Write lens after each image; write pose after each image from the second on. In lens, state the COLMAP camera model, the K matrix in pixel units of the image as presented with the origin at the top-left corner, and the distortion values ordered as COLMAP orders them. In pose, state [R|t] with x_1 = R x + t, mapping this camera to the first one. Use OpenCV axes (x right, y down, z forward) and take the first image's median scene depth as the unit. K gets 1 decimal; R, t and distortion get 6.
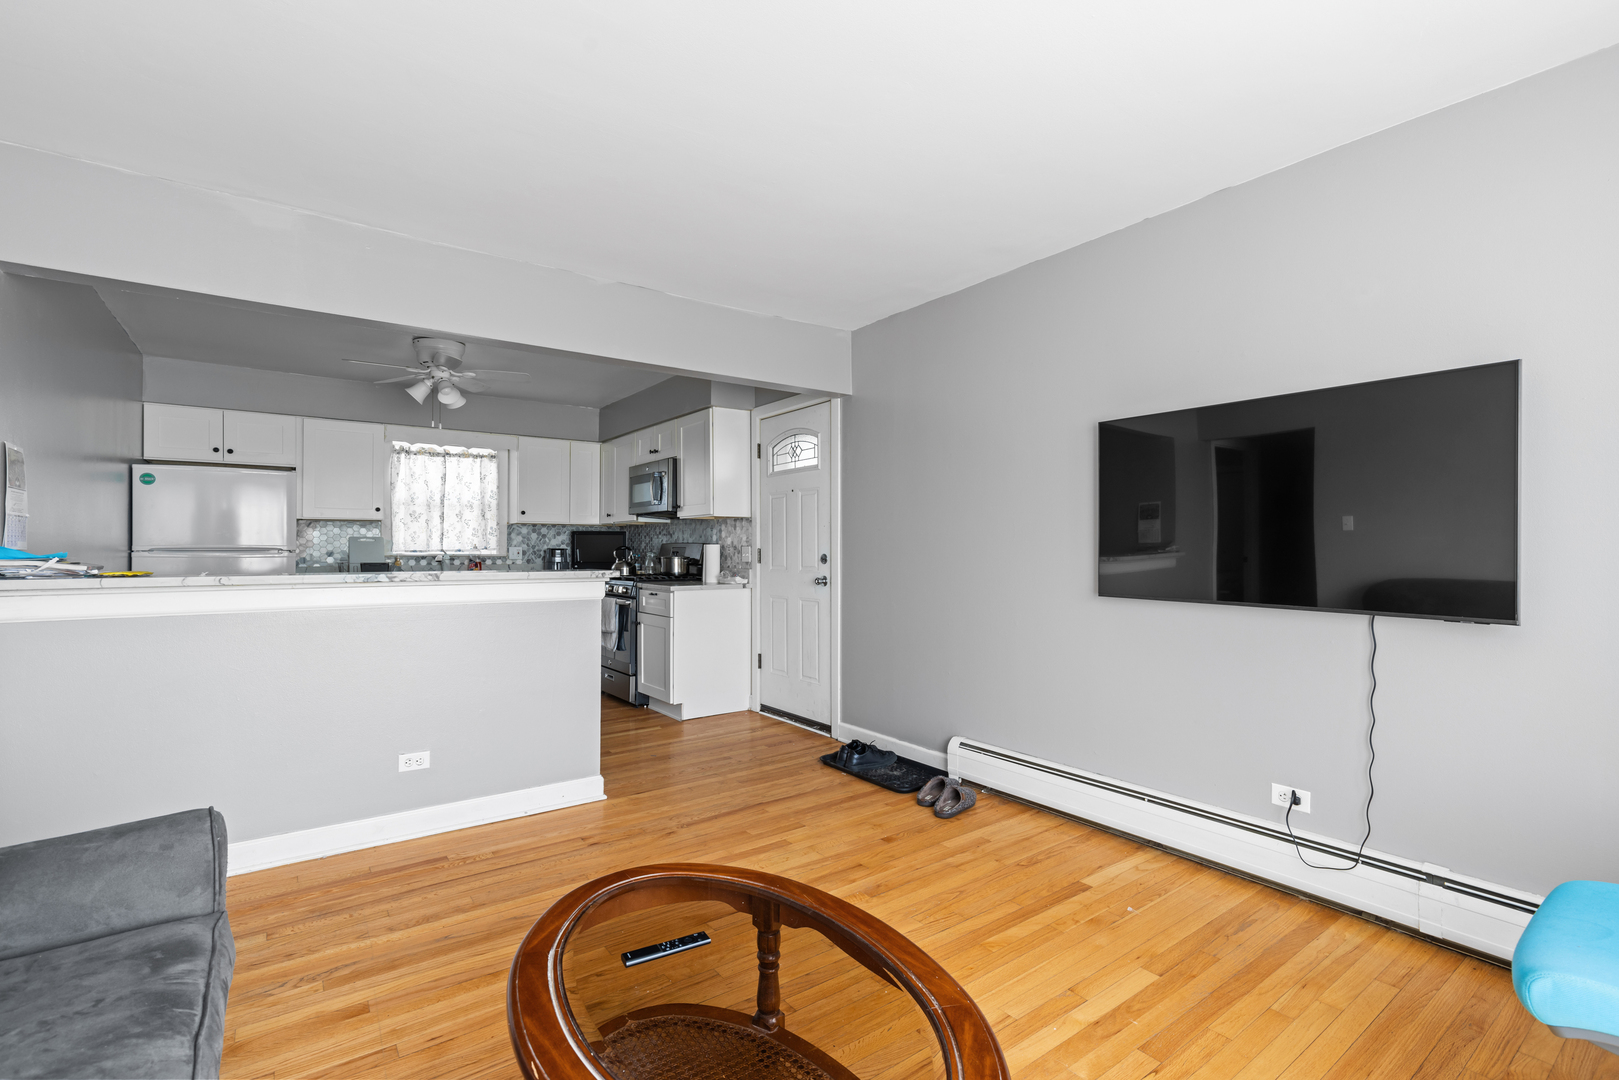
lens RADIAL K [[728.8, 0, 806.6], [0, 728.8, 558.3], [0, 0, 1]] dist [0.001572, 0.000649]
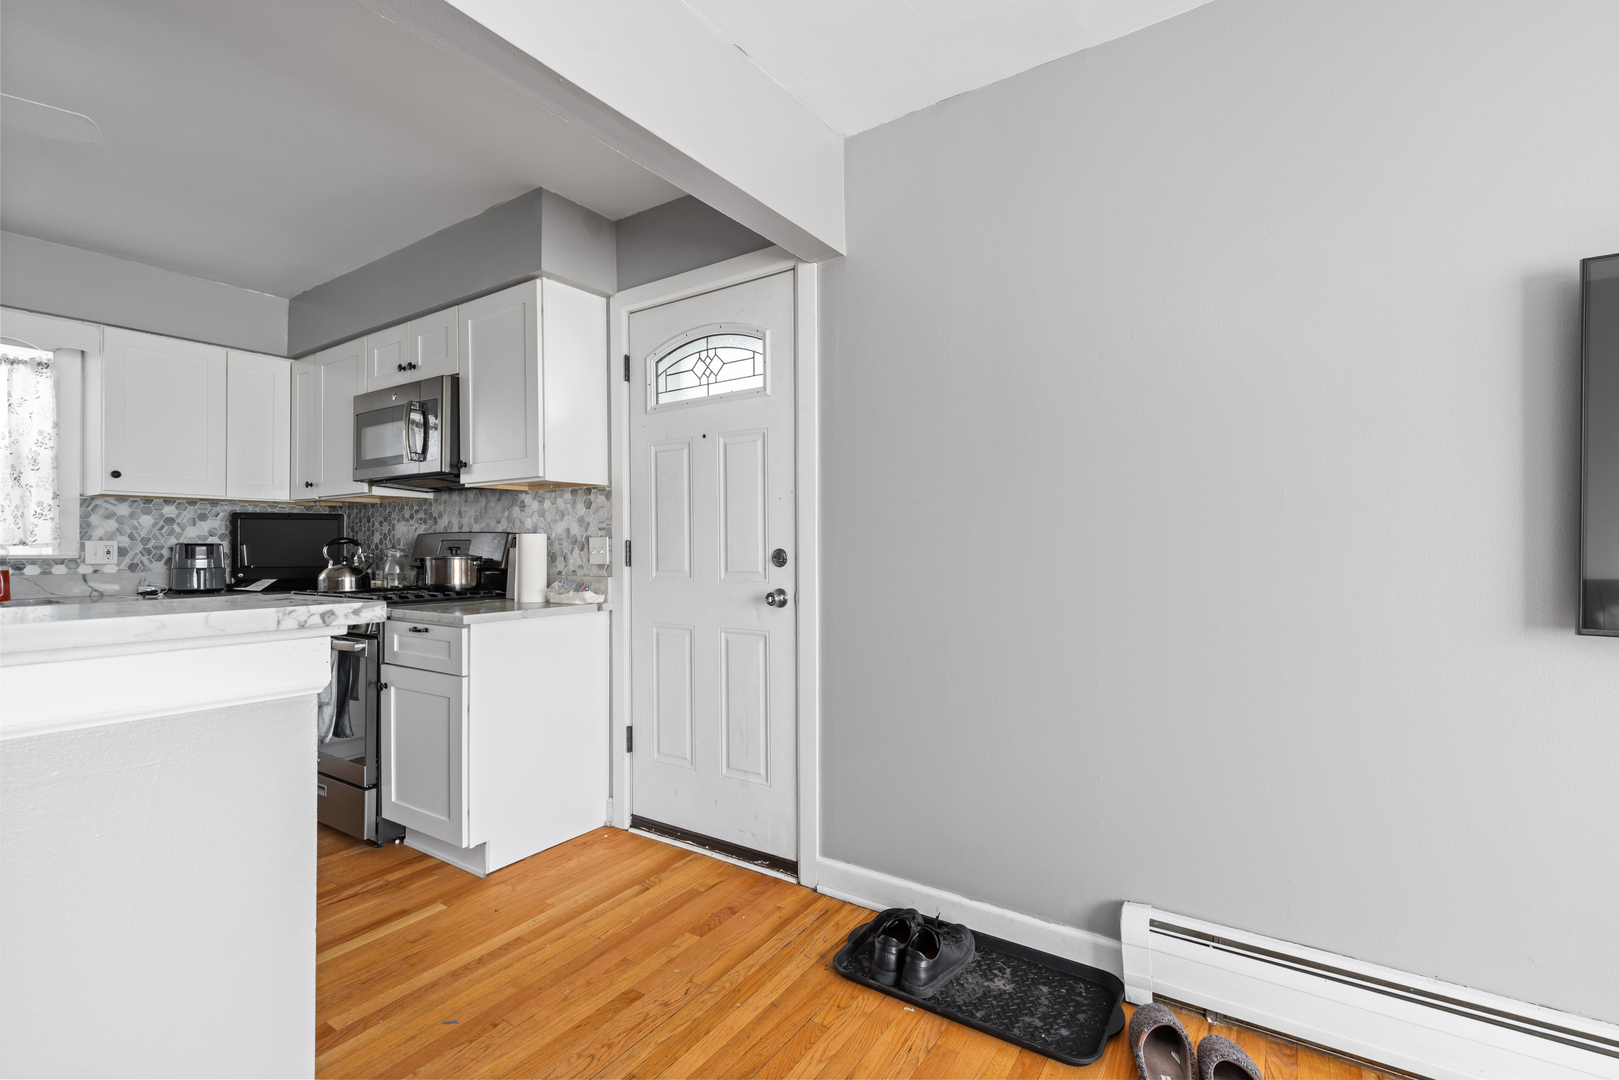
lens RADIAL K [[727.0, 0, 806.6], [0, 727.0, 547.3], [0, 0, 1]] dist [0.002389, 0.000319]
pose [[0.939965, -0.006380, 0.341211, -0.122918], [0.009447, 0.999929, -0.007327, -0.002567], [-0.341140, 0.010111, 0.939958, 0.407695]]
